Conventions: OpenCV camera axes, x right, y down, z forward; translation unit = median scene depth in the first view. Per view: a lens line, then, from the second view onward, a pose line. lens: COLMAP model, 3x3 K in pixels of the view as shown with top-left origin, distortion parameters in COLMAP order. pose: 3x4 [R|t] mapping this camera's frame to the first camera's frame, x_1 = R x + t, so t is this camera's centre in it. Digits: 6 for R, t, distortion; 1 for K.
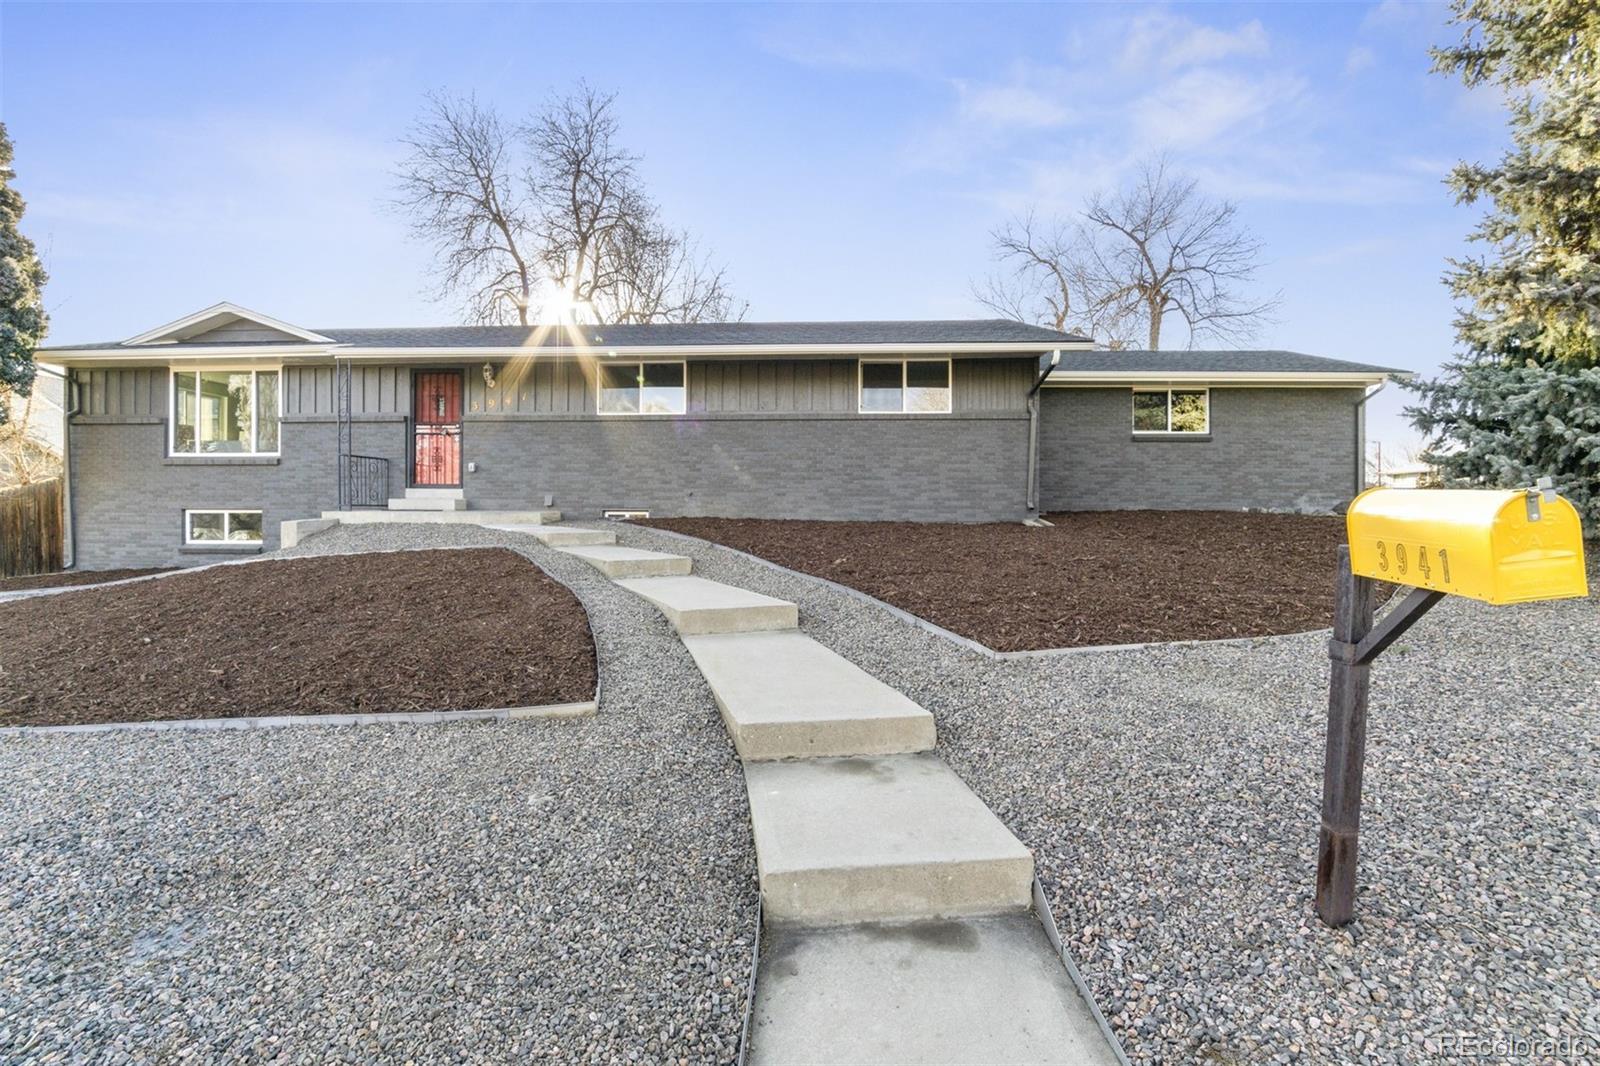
lens RADIAL K [[1957.1, 0, 800.0], [0, 1957.1, 533.0], [0, 0, 1]] dist [-0.200034, 0.478249]
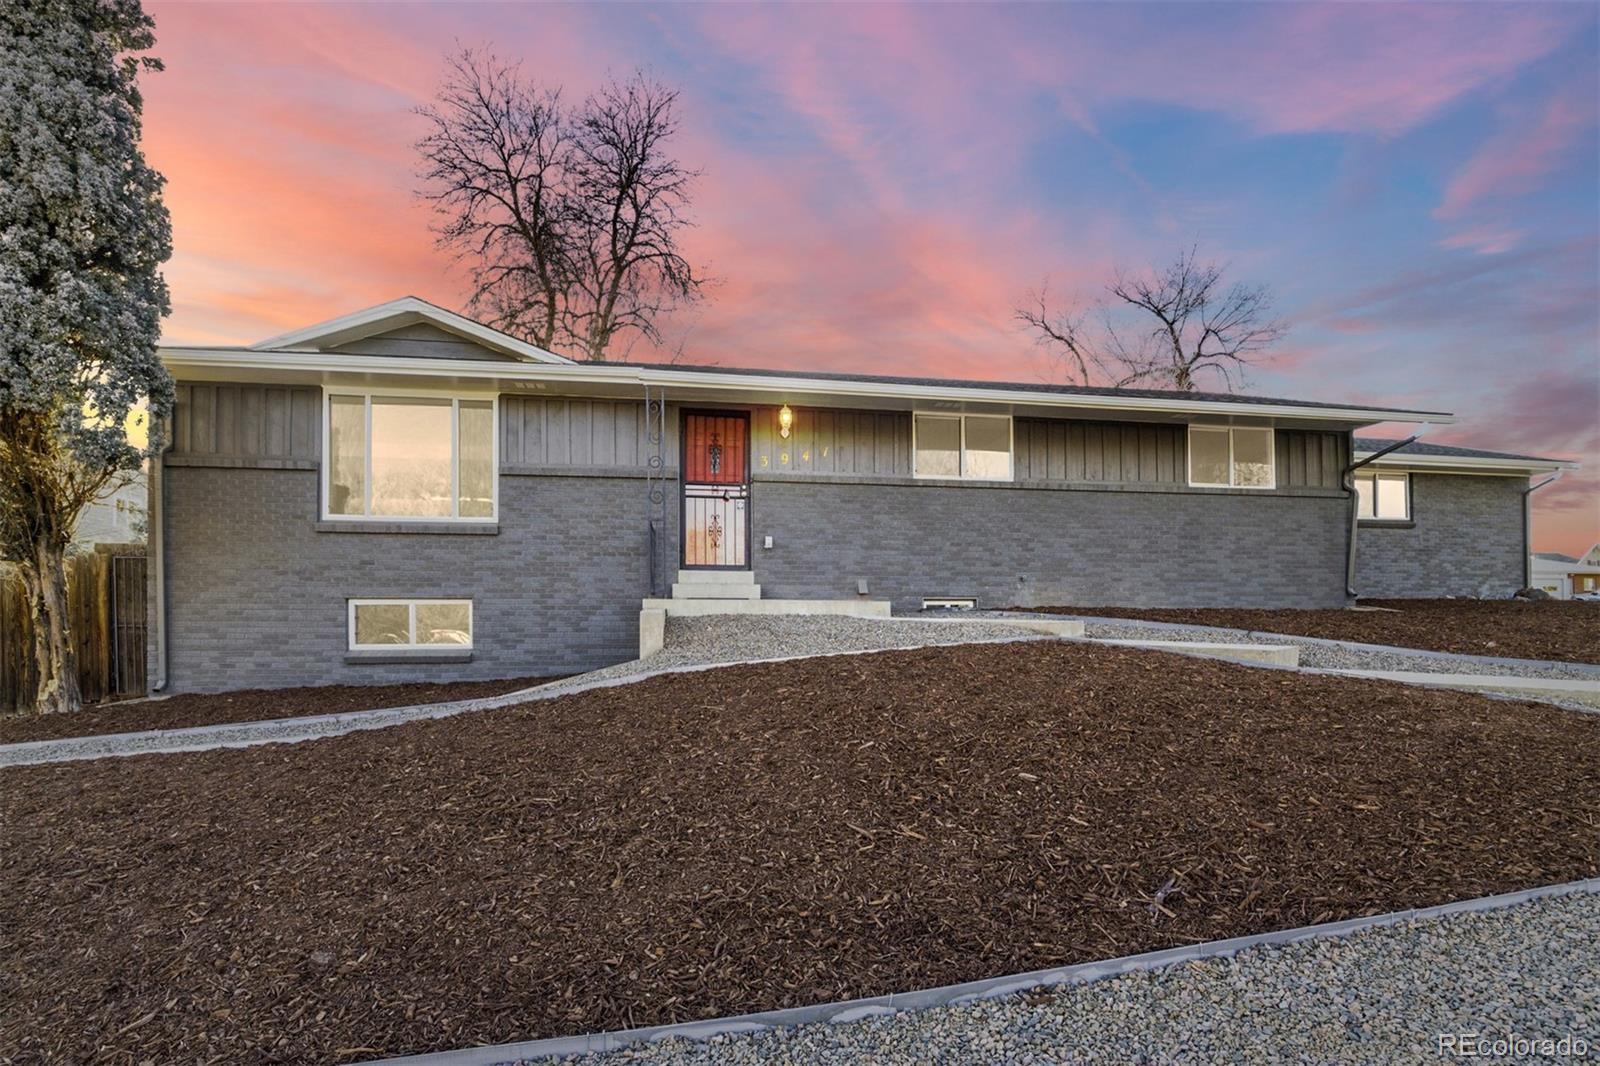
lens RADIAL K [[1957.1, 0, 800.0], [0, 1957.1, 533.0], [0, 0, 1]] dist [-0.200034, 0.478249]
pose [[0.848785, 0.018549, 0.528412, -0.557604], [0.017906, 0.997803, -0.063788, 0.011077], [-0.528434, 0.063604, 0.846588, 0.351915]]
